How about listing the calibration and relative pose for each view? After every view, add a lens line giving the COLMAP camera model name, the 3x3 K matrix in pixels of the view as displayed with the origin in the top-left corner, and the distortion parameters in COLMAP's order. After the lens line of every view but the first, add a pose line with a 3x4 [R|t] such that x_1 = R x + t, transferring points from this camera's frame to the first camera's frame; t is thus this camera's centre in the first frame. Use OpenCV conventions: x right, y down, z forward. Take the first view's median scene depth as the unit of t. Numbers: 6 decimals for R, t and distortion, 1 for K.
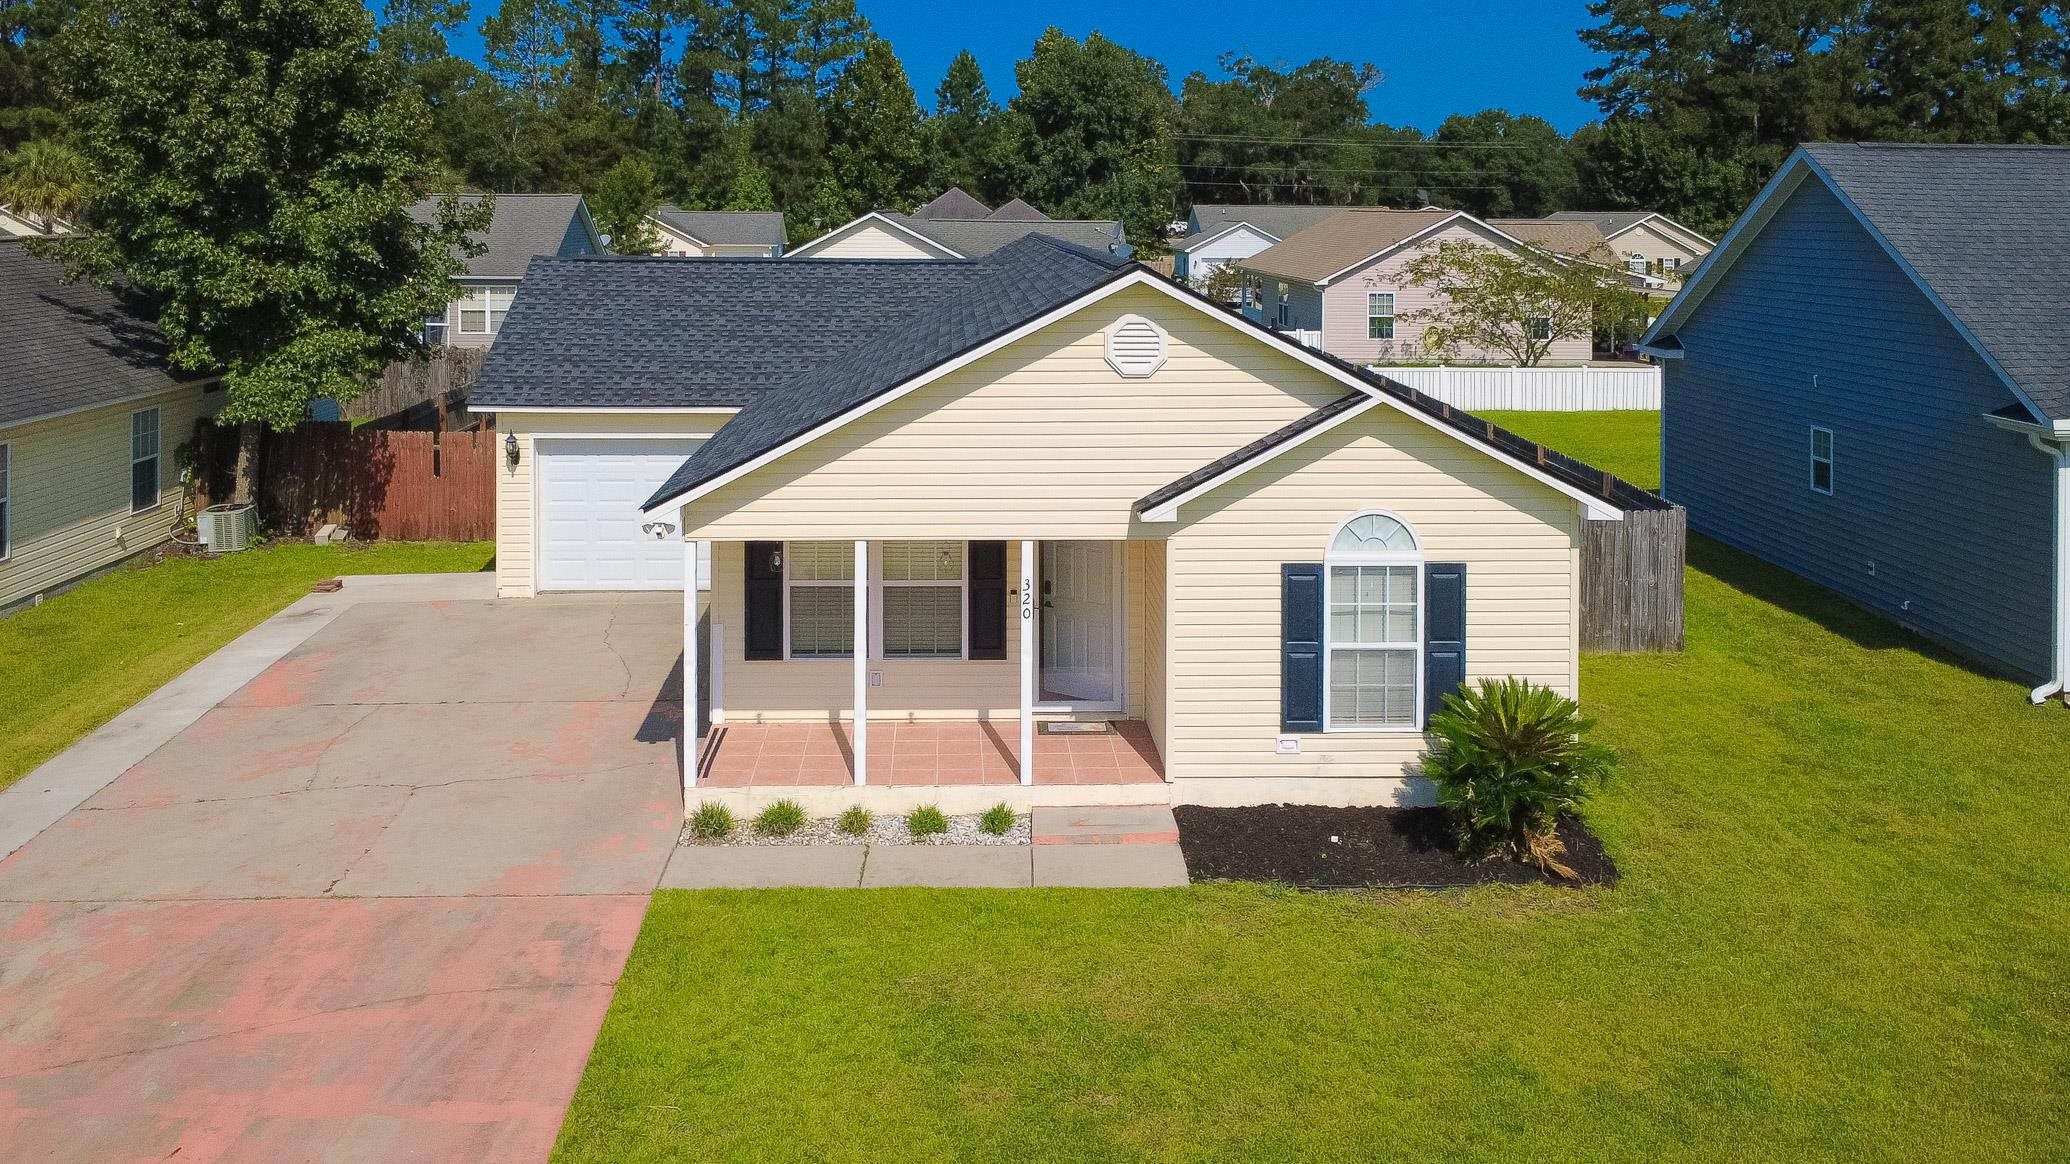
lens RADIAL K [[1515.2, 0, 979.3], [0, 1515.2, 448.6], [0, 0, 1]] dist [-0.002035, 0.005174]
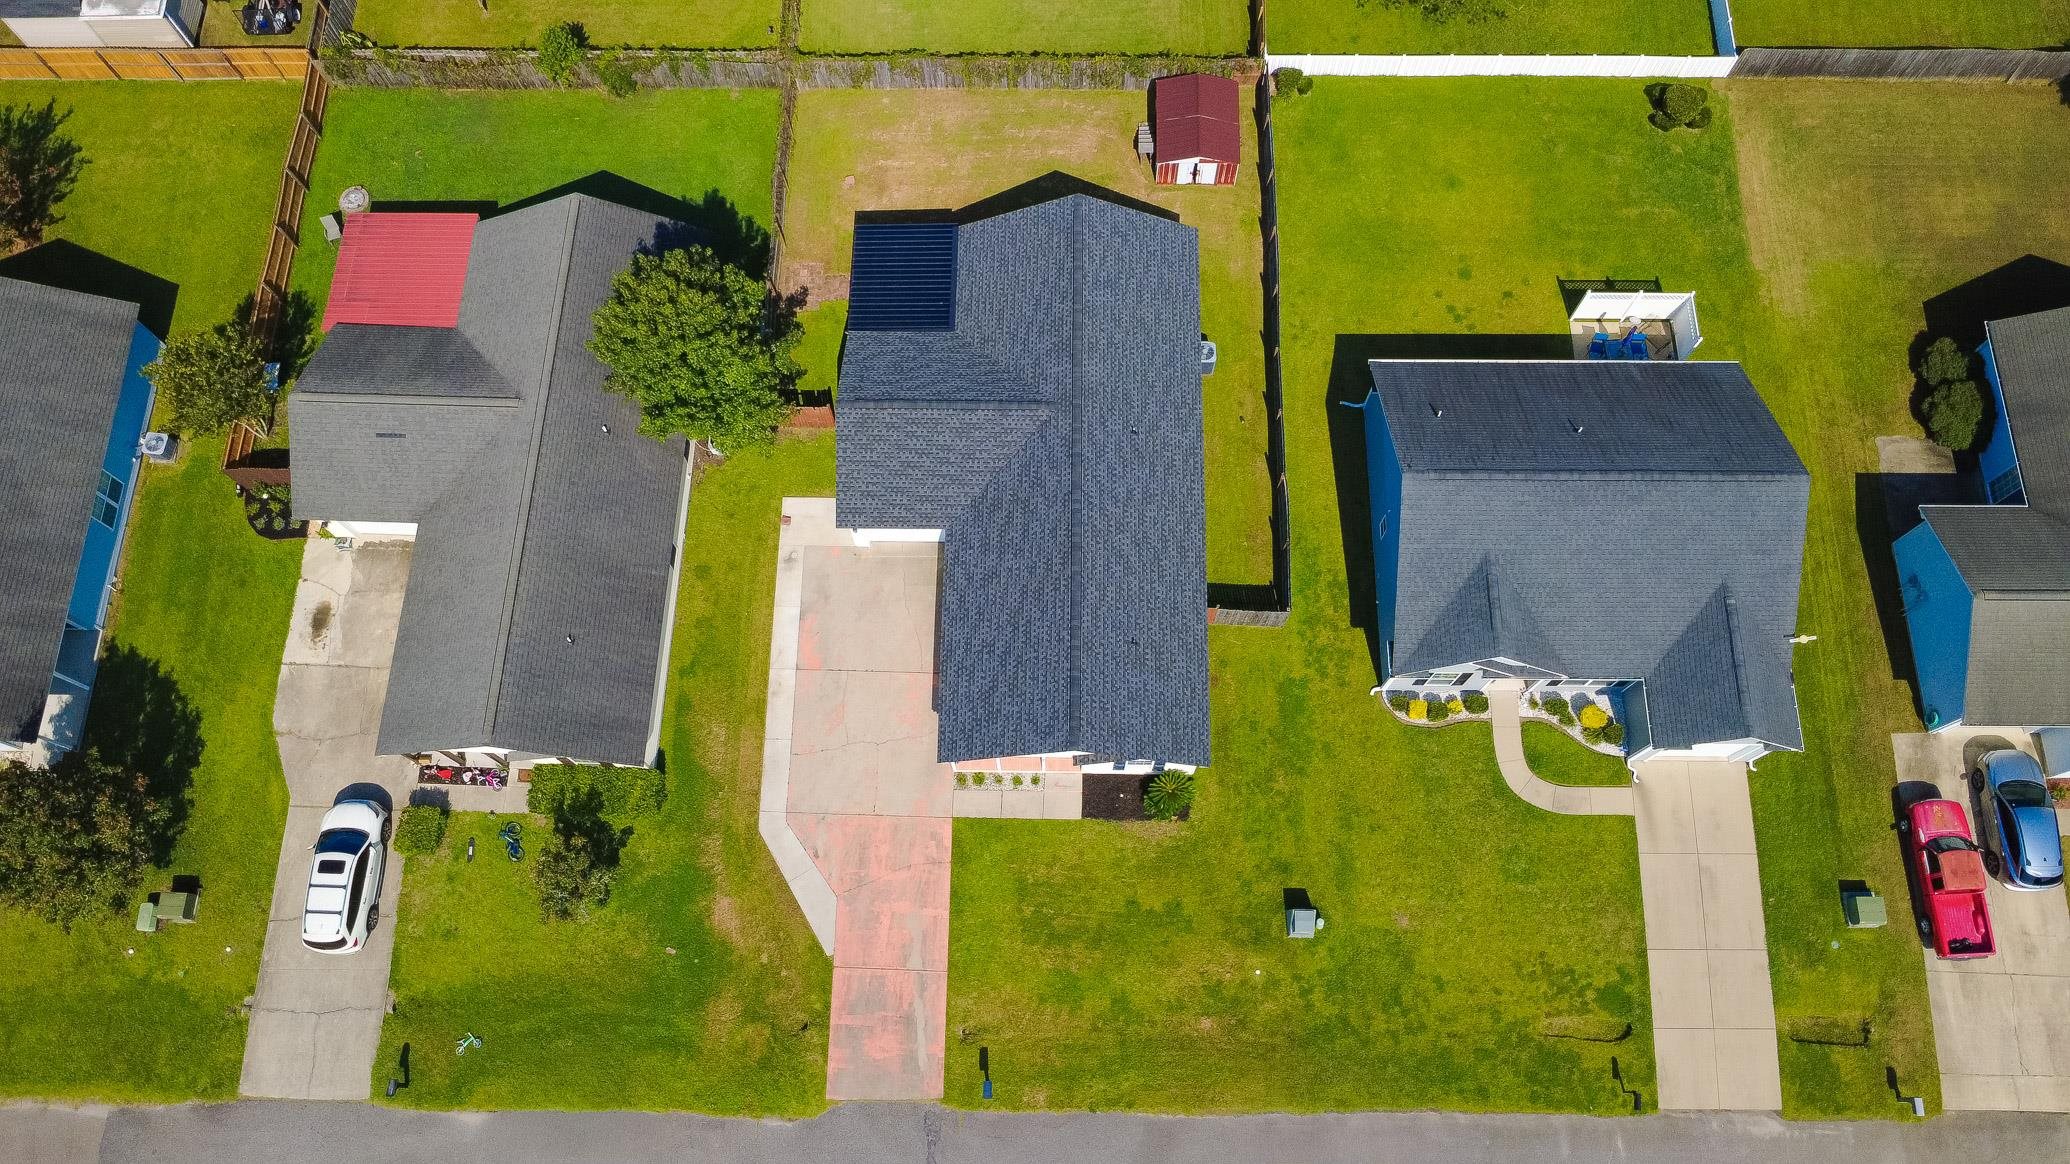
lens RADIAL K [[1515.2, 0, 1036.7], [0, 1515.2, 592.7], [0, 0, 1]] dist [-0.002035, 0.005174]
pose [[0.998125, 0.051584, -0.032954, 0.103567], [0.013838, 0.334272, 0.942375, -3.132037], [0.059627, -0.941064, 0.332932, 0.152004]]
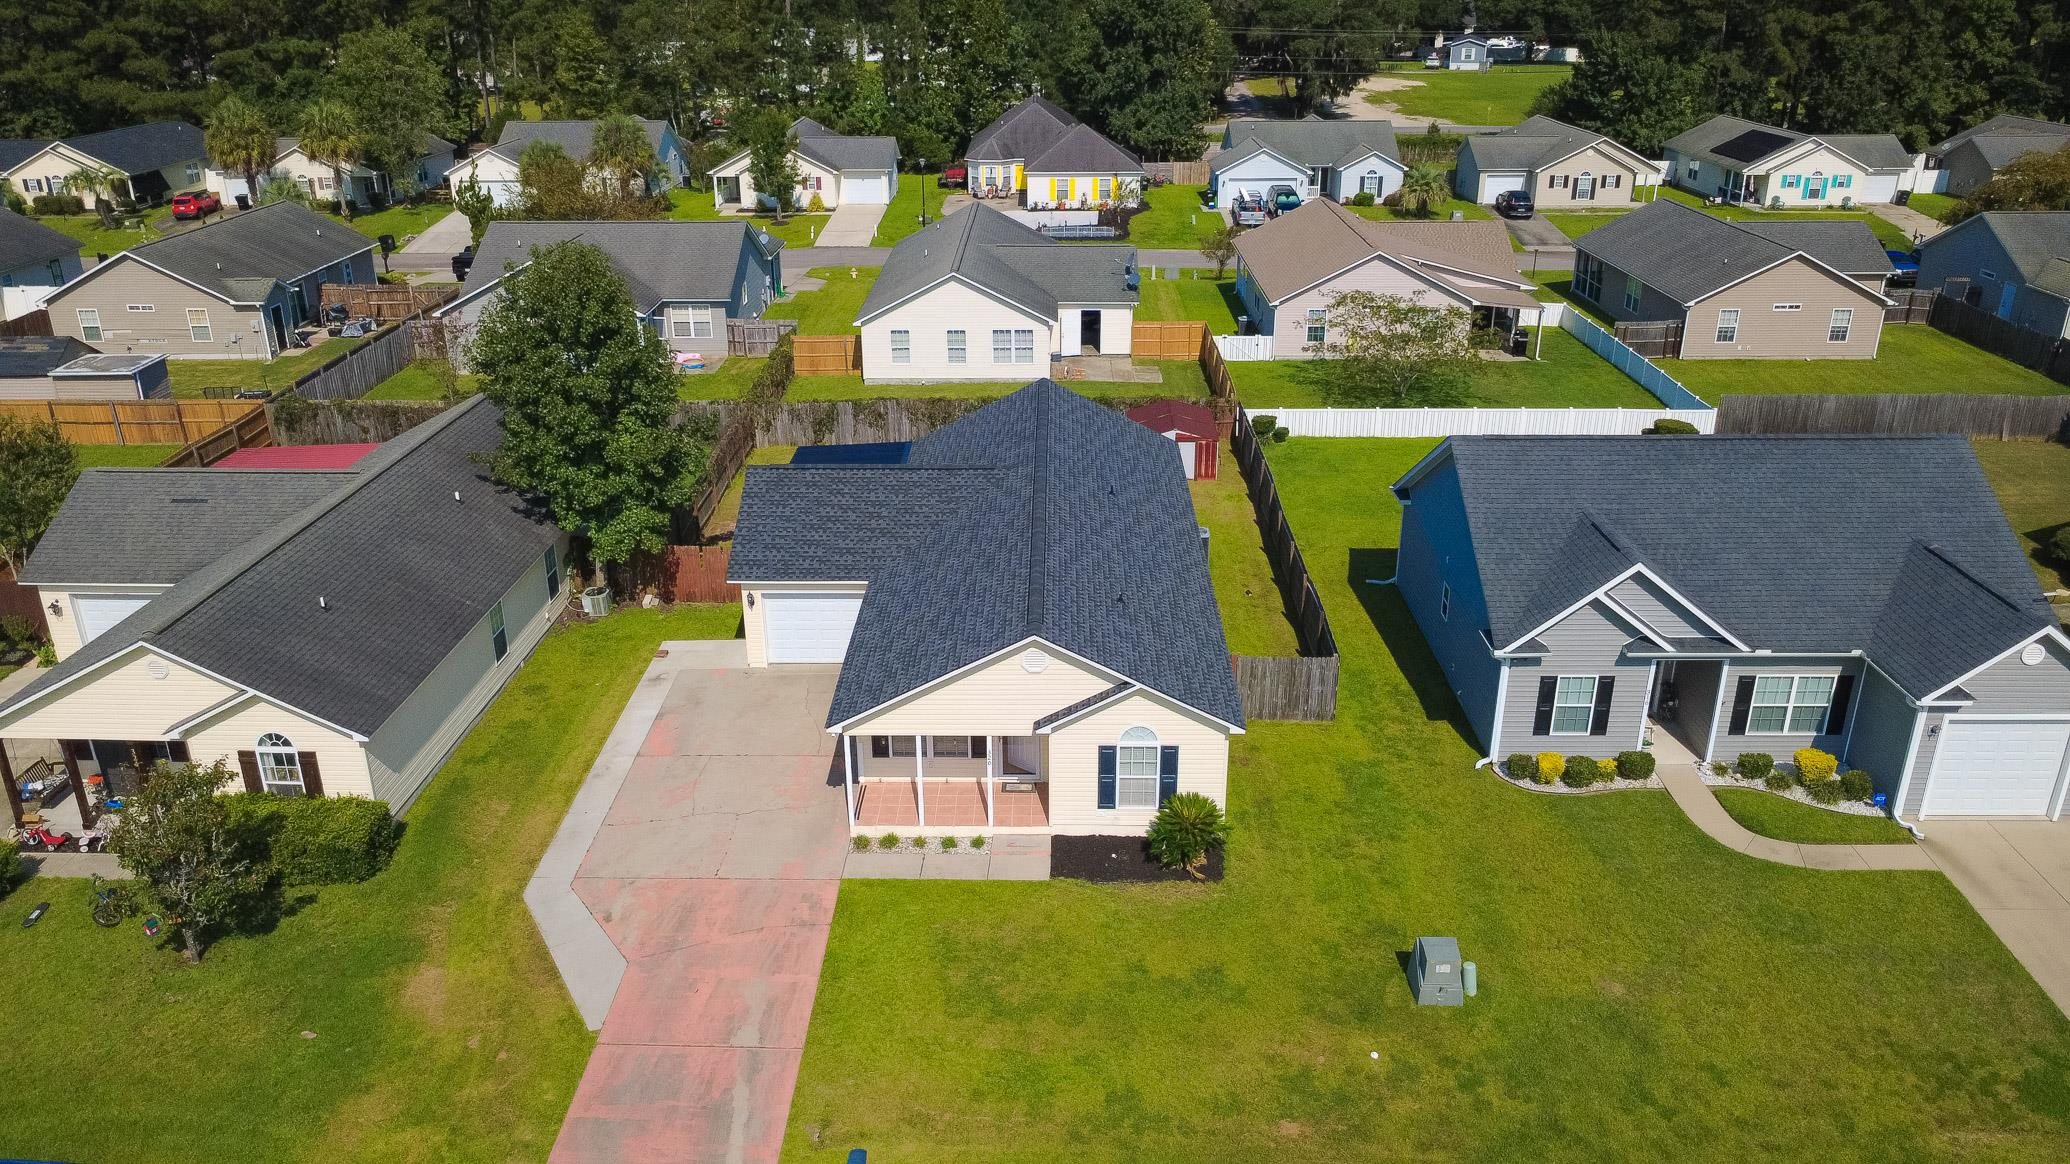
lens RADIAL K [[1515.2, 0, 1034.9], [0, 1515.2, 593.2], [0, 0, 1]] dist [-0.002035, 0.005174]
pose [[0.998168, 0.013887, -0.058887, 0.214823], [0.009364, 0.926114, 0.377129, -0.928823], [0.059774, -0.376989, 0.924287, -0.974847]]
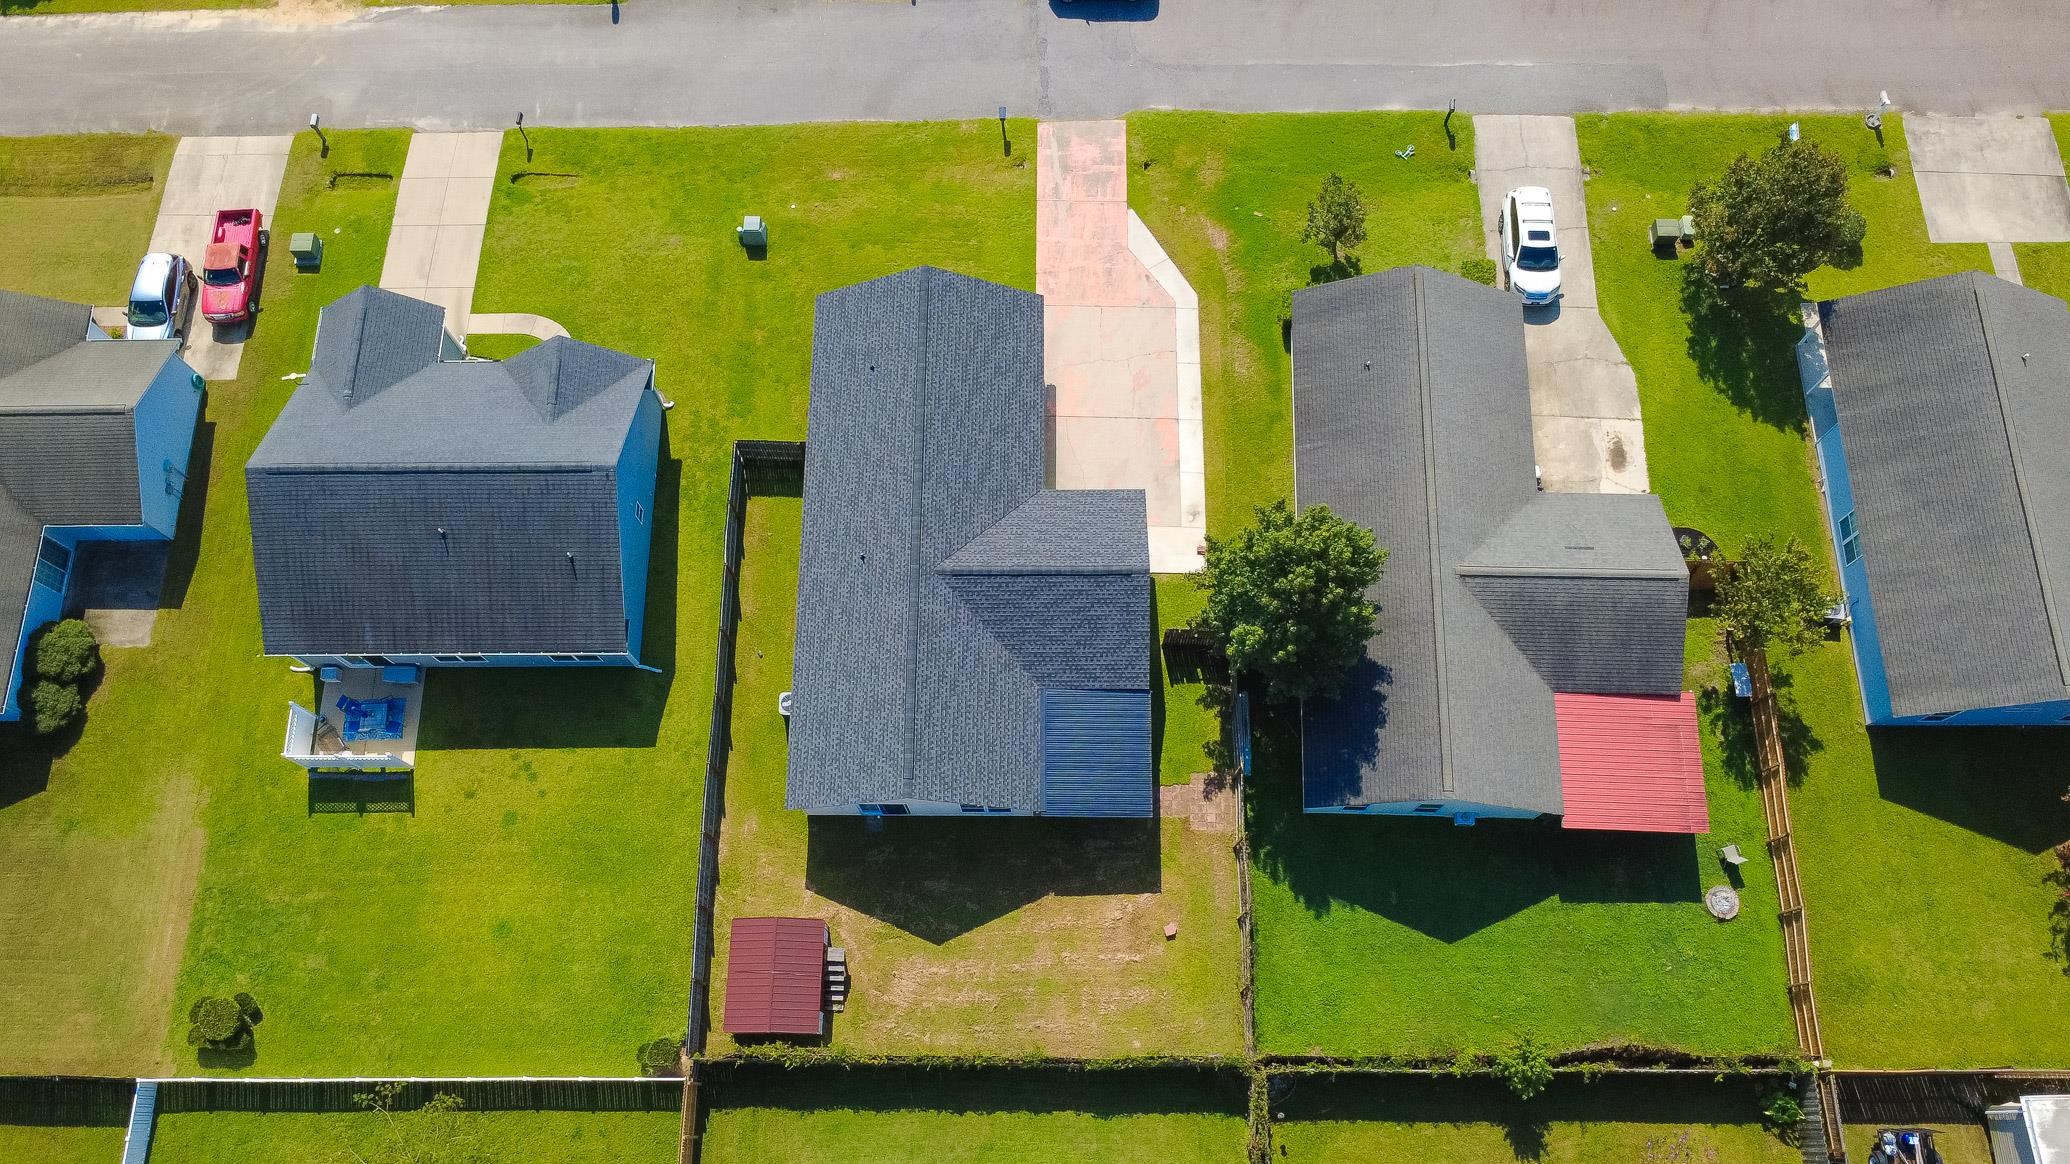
lens RADIAL K [[1515.2, 0, 1036.3], [0, 1515.2, 564.6], [0, 0, 1]] dist [-0.002035, 0.005174]
pose [[-0.998749, -0.043701, 0.024312, -0.300534], [0.009021, 0.320737, 0.947125, -3.393172], [-0.049188, 0.946160, -0.319941, 2.749901]]
